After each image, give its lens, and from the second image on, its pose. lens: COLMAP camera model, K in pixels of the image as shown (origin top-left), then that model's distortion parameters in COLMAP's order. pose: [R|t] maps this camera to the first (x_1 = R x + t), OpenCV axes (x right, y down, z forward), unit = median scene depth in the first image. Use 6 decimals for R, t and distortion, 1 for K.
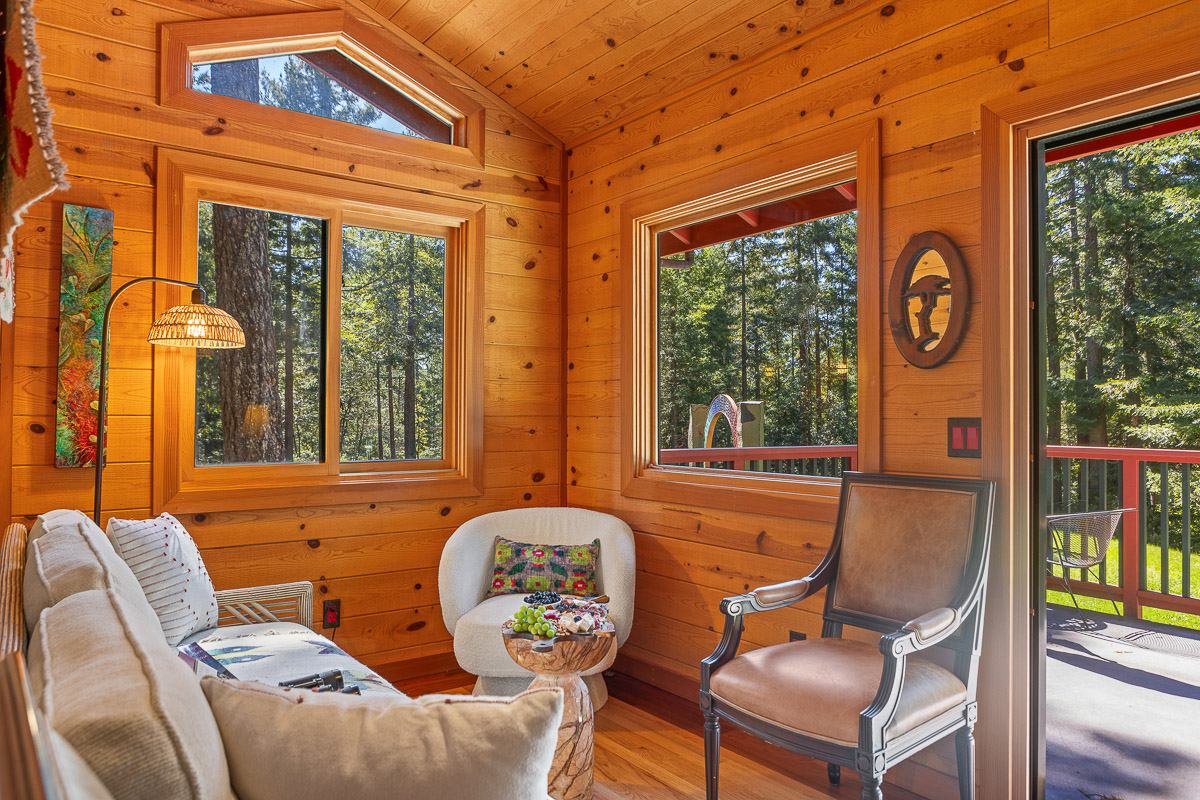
lens RADIAL K [[818.5, 0, 598.7], [0, 818.5, 407.8], [0, 0, 1]] dist [-0.000806, 0.001404]
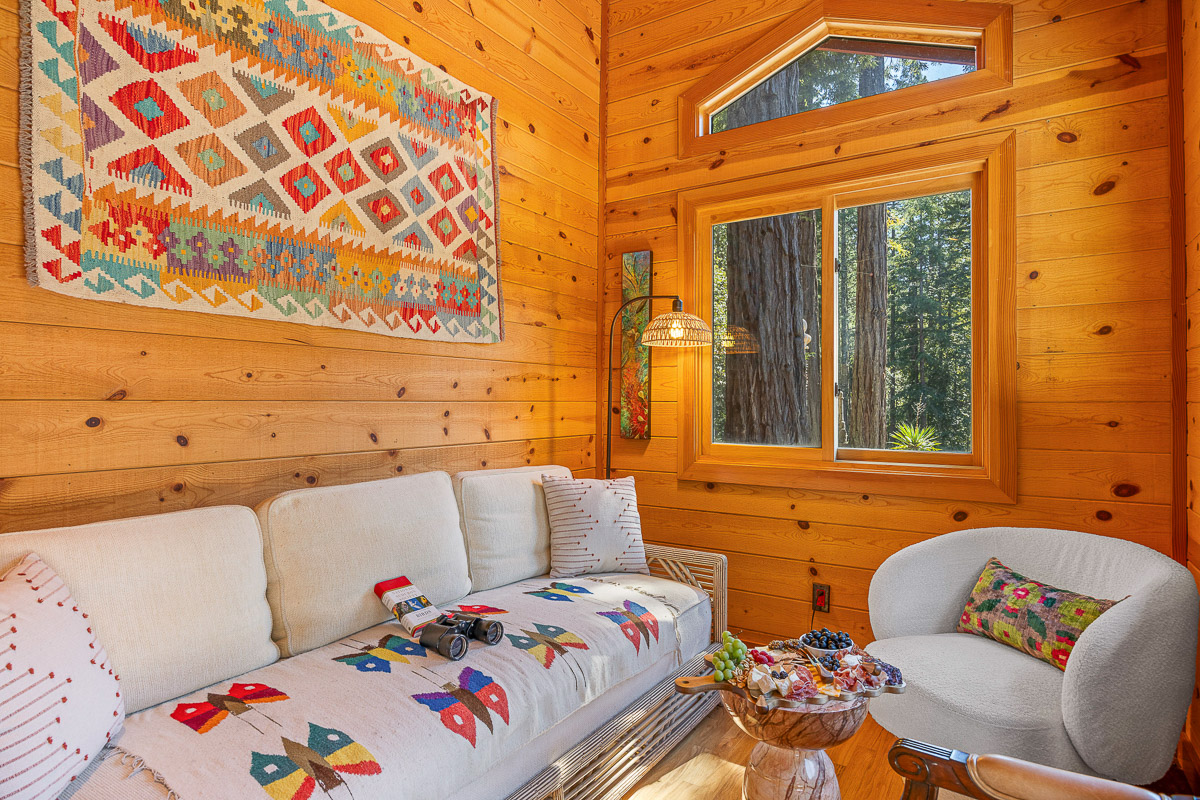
lens RADIAL K [[669.7, 0, 597.6], [0, 669.7, 395.5], [0, 0, 1]] dist [0.000108, 0.001296]
pose [[0.348824, -0.008595, -0.937149, 0.348901], [0.011073, 0.999926, -0.005049, 0.003184], [0.937123, -0.008616, 0.348893, 0.447042]]
